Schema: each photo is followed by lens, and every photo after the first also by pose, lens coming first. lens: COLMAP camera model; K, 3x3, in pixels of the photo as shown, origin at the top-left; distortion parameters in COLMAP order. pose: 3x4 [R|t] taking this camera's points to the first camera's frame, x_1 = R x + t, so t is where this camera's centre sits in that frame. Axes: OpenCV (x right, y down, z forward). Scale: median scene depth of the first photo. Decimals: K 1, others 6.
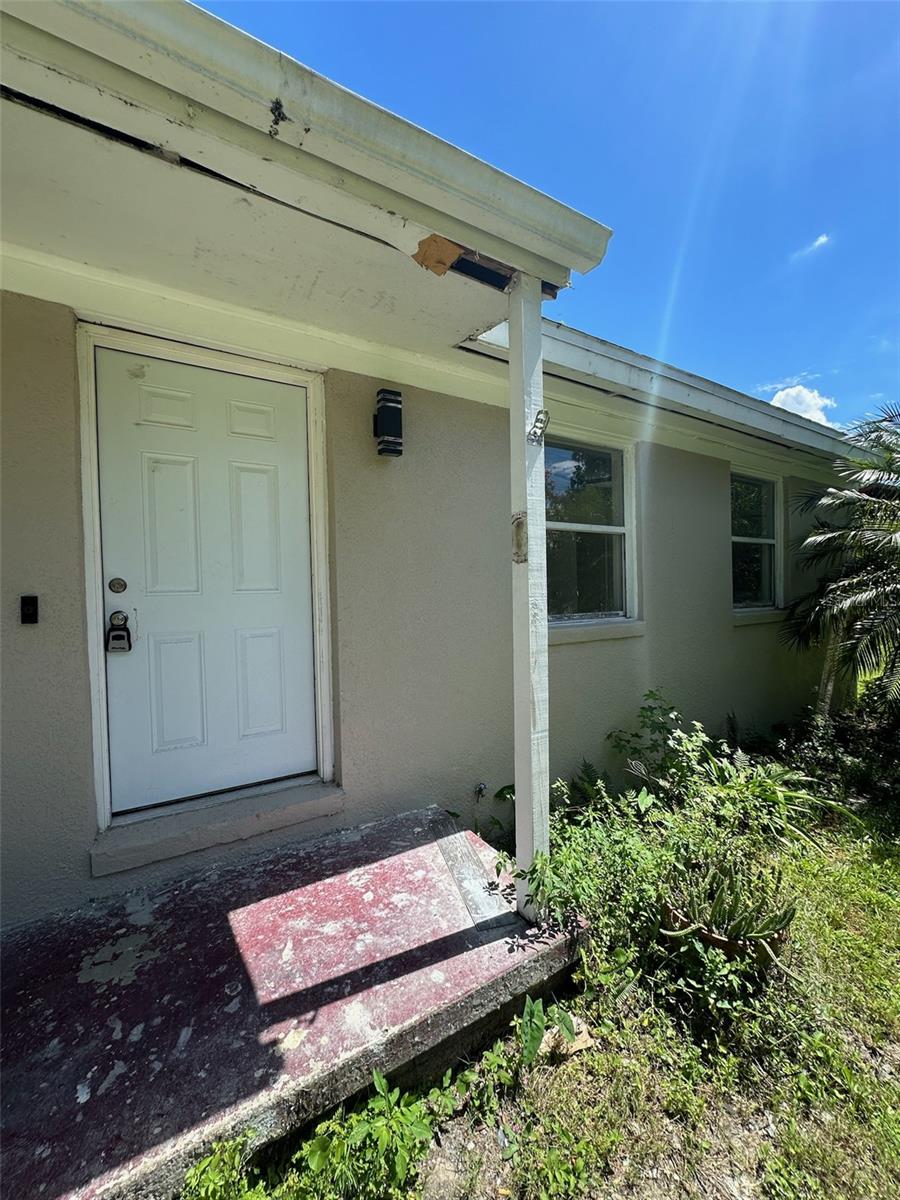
lens RADIAL K [[486.7, 0, 458.0], [0, 486.7, 599.4], [0, 0, 1]] dist [-0.002969, 0.000661]
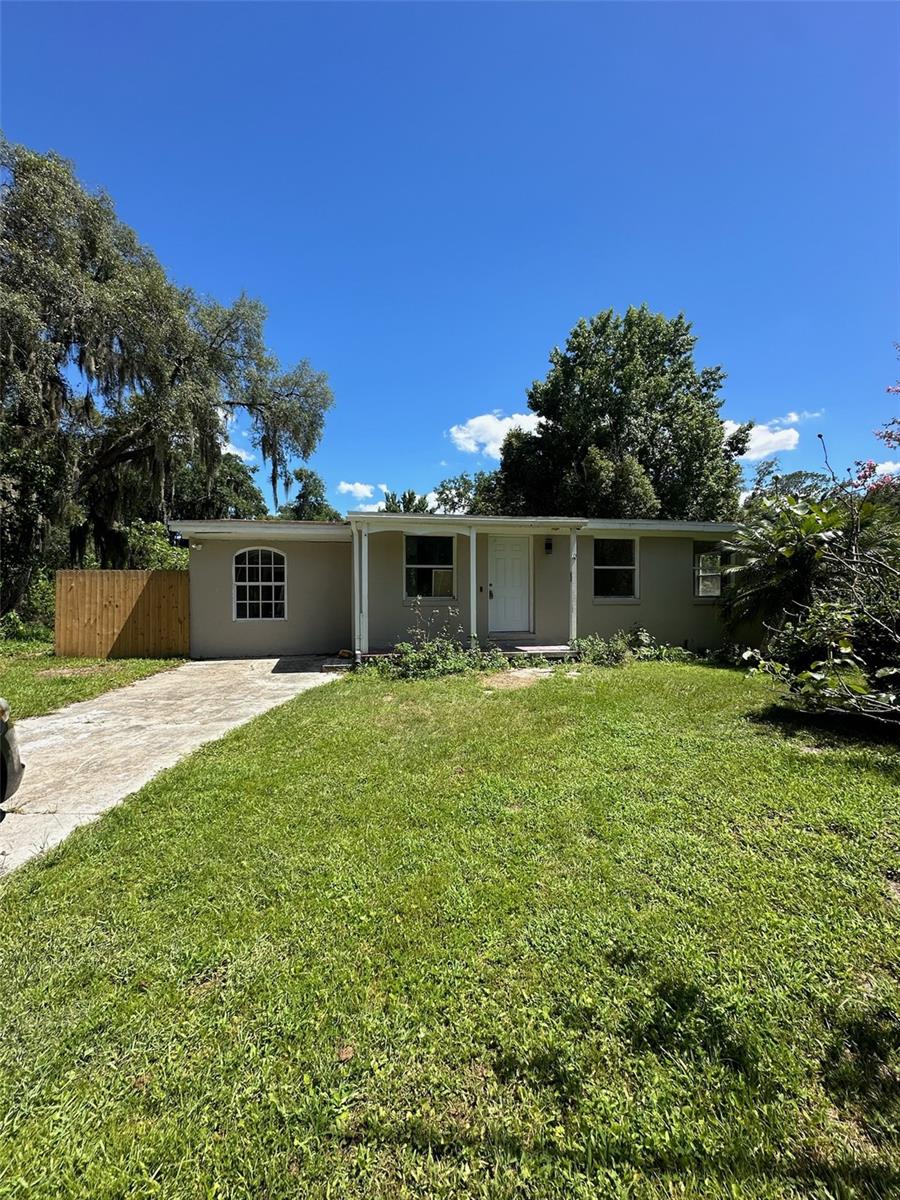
lens RADIAL K [[486.7, 0, 451.3], [0, 486.7, 600.6], [0, 0, 1]] dist [-0.002969, 0.000661]
pose [[0.925035, 0.024457, -0.379093, 0.840269], [-0.022625, 0.999701, 0.009288, 0.098360], [0.379207, -0.000015, 0.925312, -3.929803]]
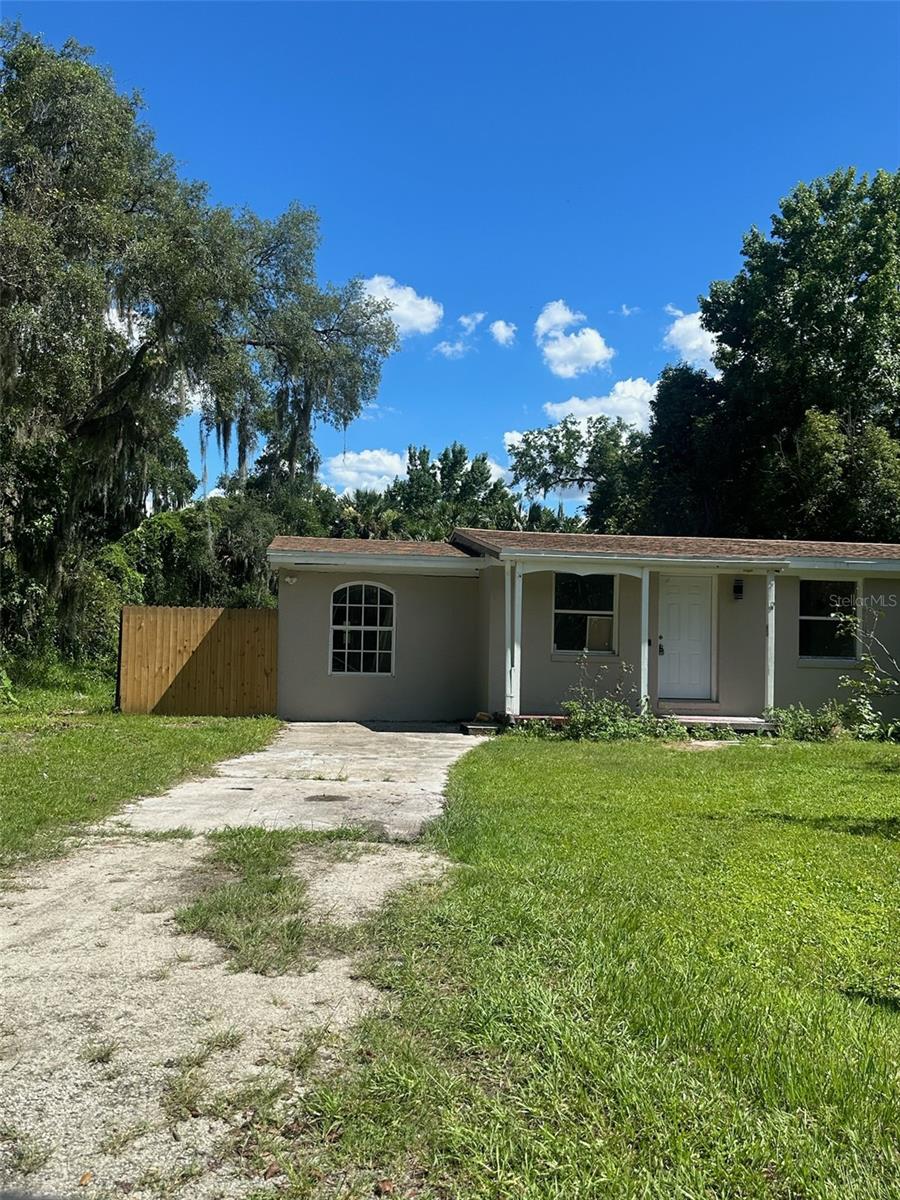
lens RADIAL K [[1065.3, 0, 447.9], [0, 1065.3, 599.9], [0, 0, 1]] dist [0.083352, -0.019112]
pose [[0.900857, 0.022650, -0.433525, 1.502307], [-0.048478, 0.997640, -0.048614, 0.177214], [0.431401, 0.064811, 0.899830, -7.740500]]
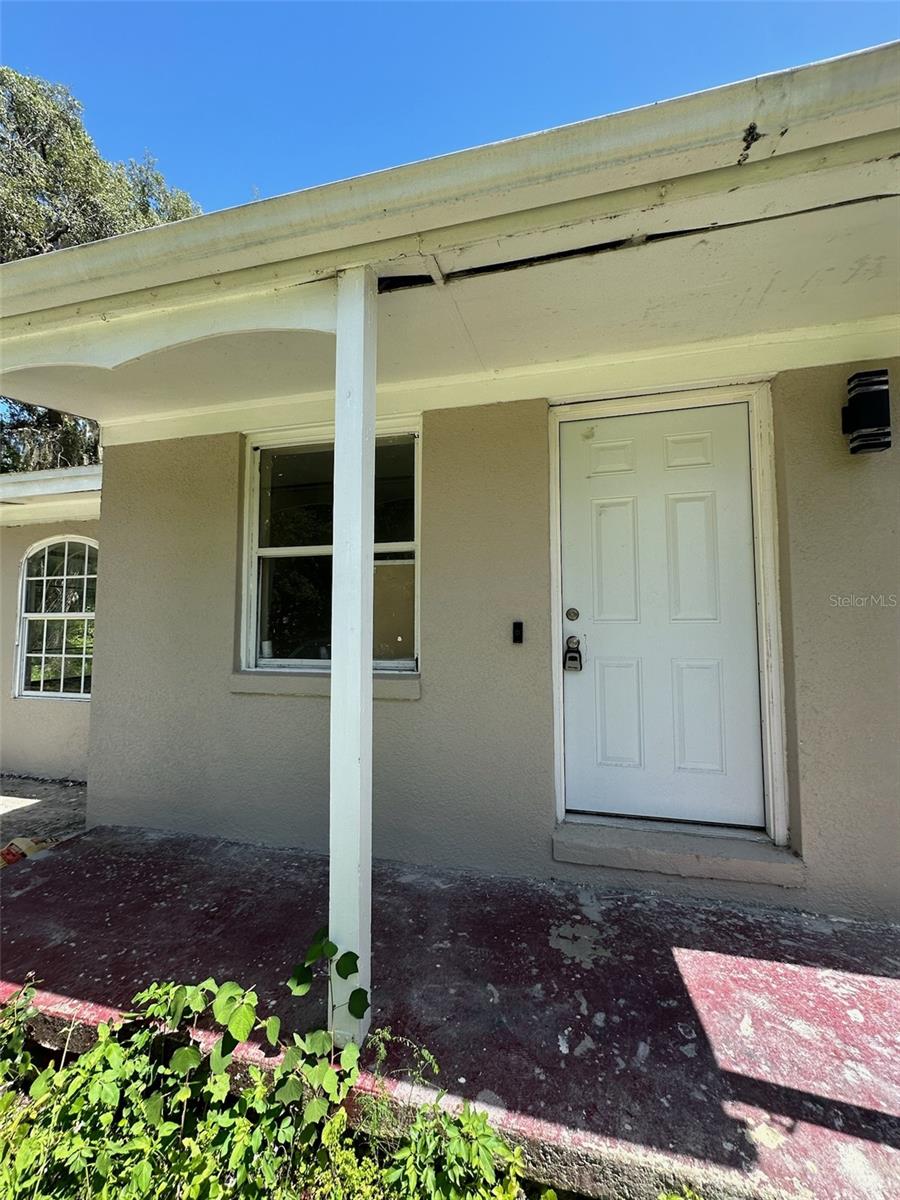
lens RADIAL K [[486.7, 0, 444.9], [0, 486.7, 598.1], [0, 0, 1]] dist [-0.002969, 0.000661]
pose [[0.682898, -0.023308, -0.730142, -0.049071], [-0.025276, 0.998139, -0.055503, 0.005617], [0.730076, 0.056358, 0.681038, -0.041829]]
